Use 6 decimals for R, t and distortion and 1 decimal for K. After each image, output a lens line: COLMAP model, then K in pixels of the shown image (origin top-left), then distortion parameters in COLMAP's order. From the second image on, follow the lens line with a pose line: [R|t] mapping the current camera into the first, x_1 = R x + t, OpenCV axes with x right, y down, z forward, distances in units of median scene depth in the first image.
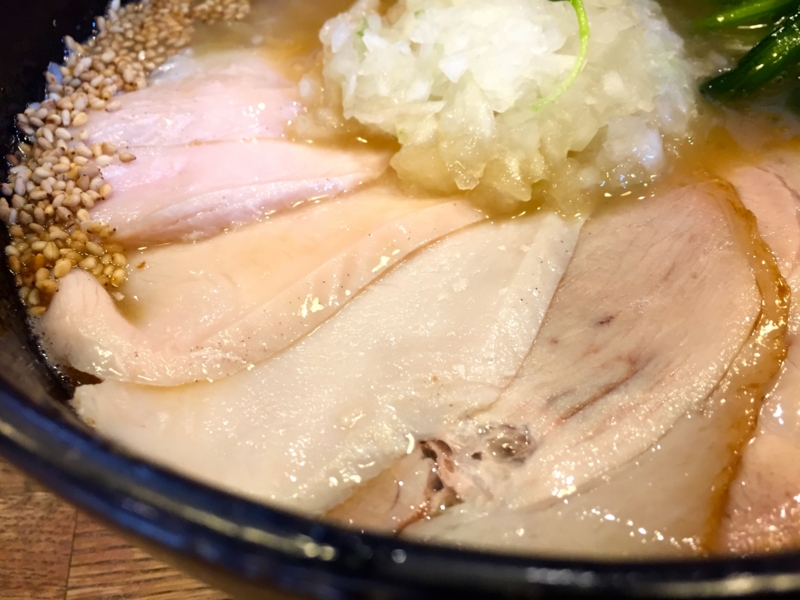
lens RADIAL K [[704.8, 0, 400.0], [0, 704.8, 300.0], [0, 0, 1]] dist [0.079655, -0.166239]
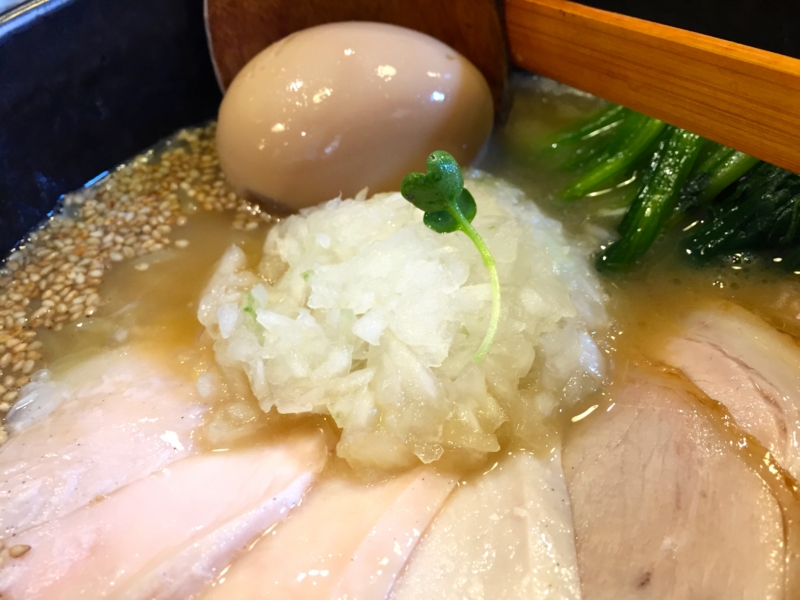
lens RADIAL K [[712.0, 0, 389.8], [0, 712.0, 301.0], [0, 0, 1]] dist [0.082105, -0.177114]
pose [[0.932249, -0.279790, 0.229413, -0.105245], [0.309591, 0.944992, -0.105560, -0.264534], [-0.187258, 0.169432, 0.967588, 0.095884]]
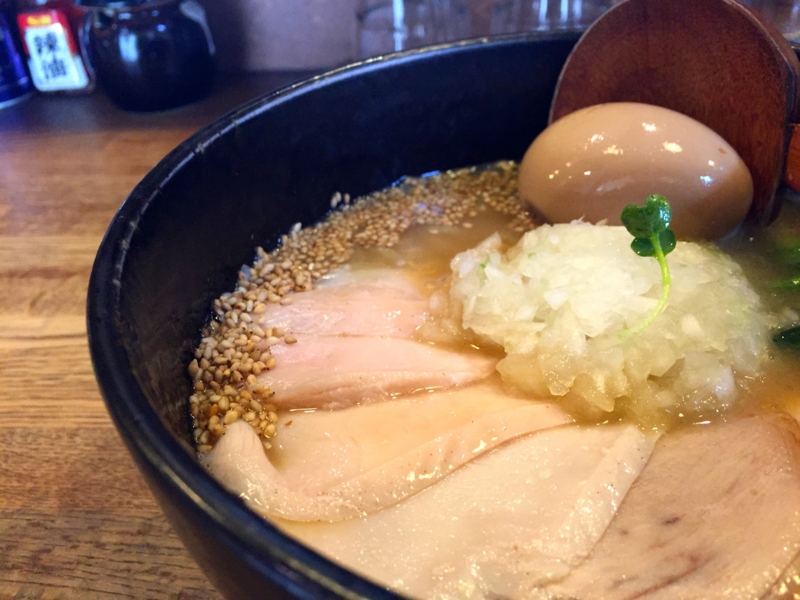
lens RADIAL K [[704.8, 0, 400.0], [0, 704.8, 300.0], [0, 0, 1]] dist [0.079655, -0.166239]
pose [[0.982058, 0.098898, -0.160566, 0.007518], [-0.142062, 0.947937, -0.285016, 0.068400], [0.124019, 0.302712, 0.944979, -0.208712]]
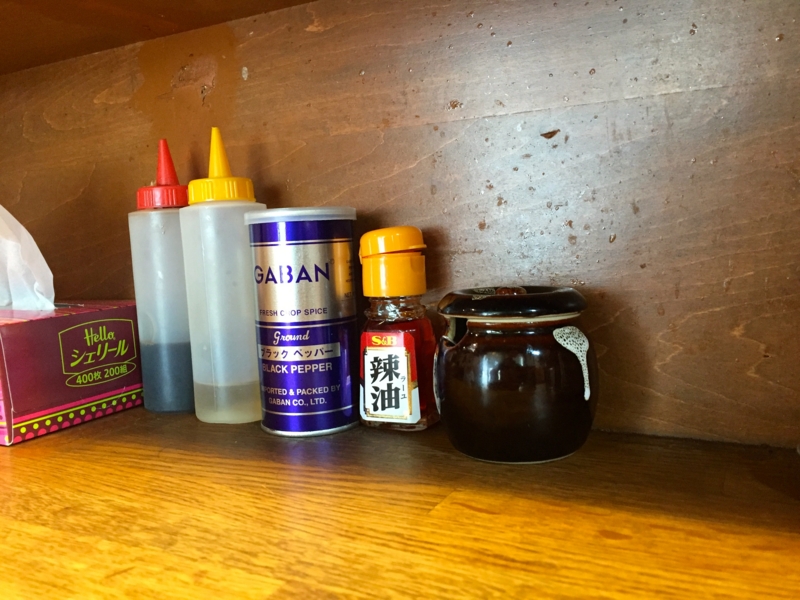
lens RADIAL K [[691.4, 0, 395.4], [0, 691.4, 299.4], [0, 0, 1]] dist [0.087350, -0.146886]
pose [[0.824607, 0.048455, -0.563628, -0.892330], [-0.446545, 0.667431, -0.595931, -0.466543], [0.347306, 0.743094, 0.572005, 0.820337]]
